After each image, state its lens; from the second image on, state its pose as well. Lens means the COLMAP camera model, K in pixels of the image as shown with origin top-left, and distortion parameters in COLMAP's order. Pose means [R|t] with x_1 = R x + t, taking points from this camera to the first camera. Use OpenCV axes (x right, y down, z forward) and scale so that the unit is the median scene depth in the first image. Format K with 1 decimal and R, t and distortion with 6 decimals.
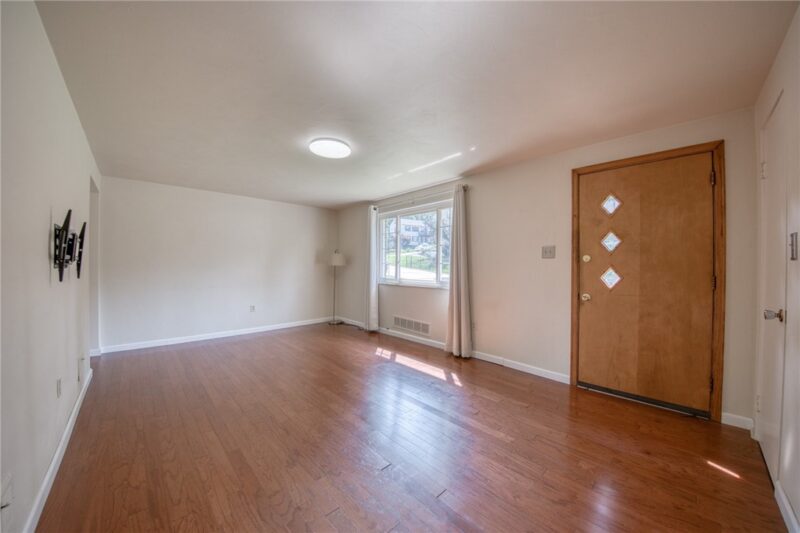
lens RADIAL K [[271.6, 0, 400.6], [0, 271.6, 261.7], [0, 0, 1]] dist [-0.041175, -0.000055]
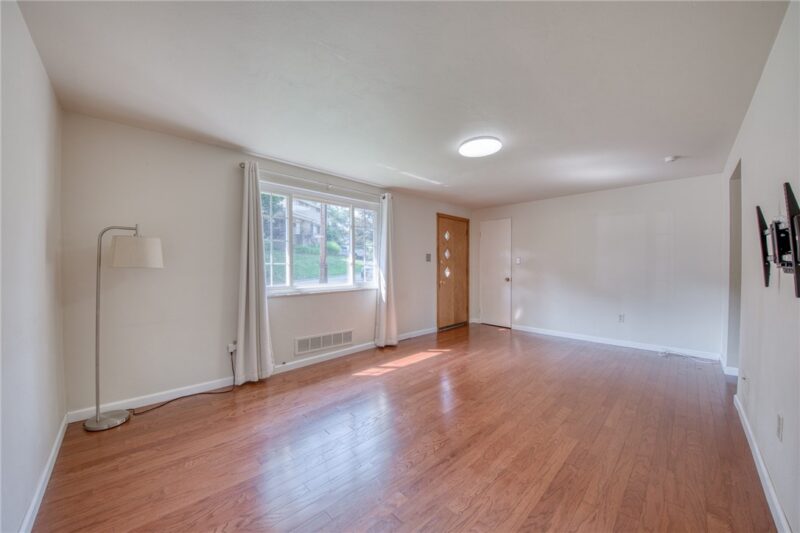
lens RADIAL K [[285.8, 0, 391.4], [0, 285.8, 264.2], [0, 0, 1]] dist [-0.026843, -0.000091]
pose [[0.003038, -0.000145, 0.999995, -1.273263], [-0.013598, 0.999908, 0.000186, 0.007972], [-0.999903, -0.013599, 0.003036, 1.287264]]
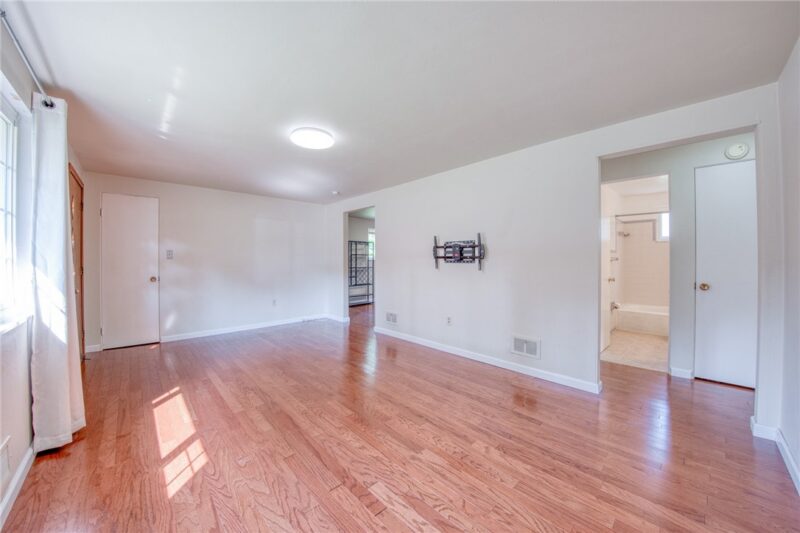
lens RADIAL K [[285.8, 0, 391.4], [0, 285.8, 264.2], [0, 0, 1]] dist [-0.026843, -0.000091]
pose [[-0.999791, -0.006612, 0.019352, -0.547090], [-0.006565, 0.999975, 0.002504, 0.013542], [-0.019368, 0.002377, -0.999810, 1.952472]]
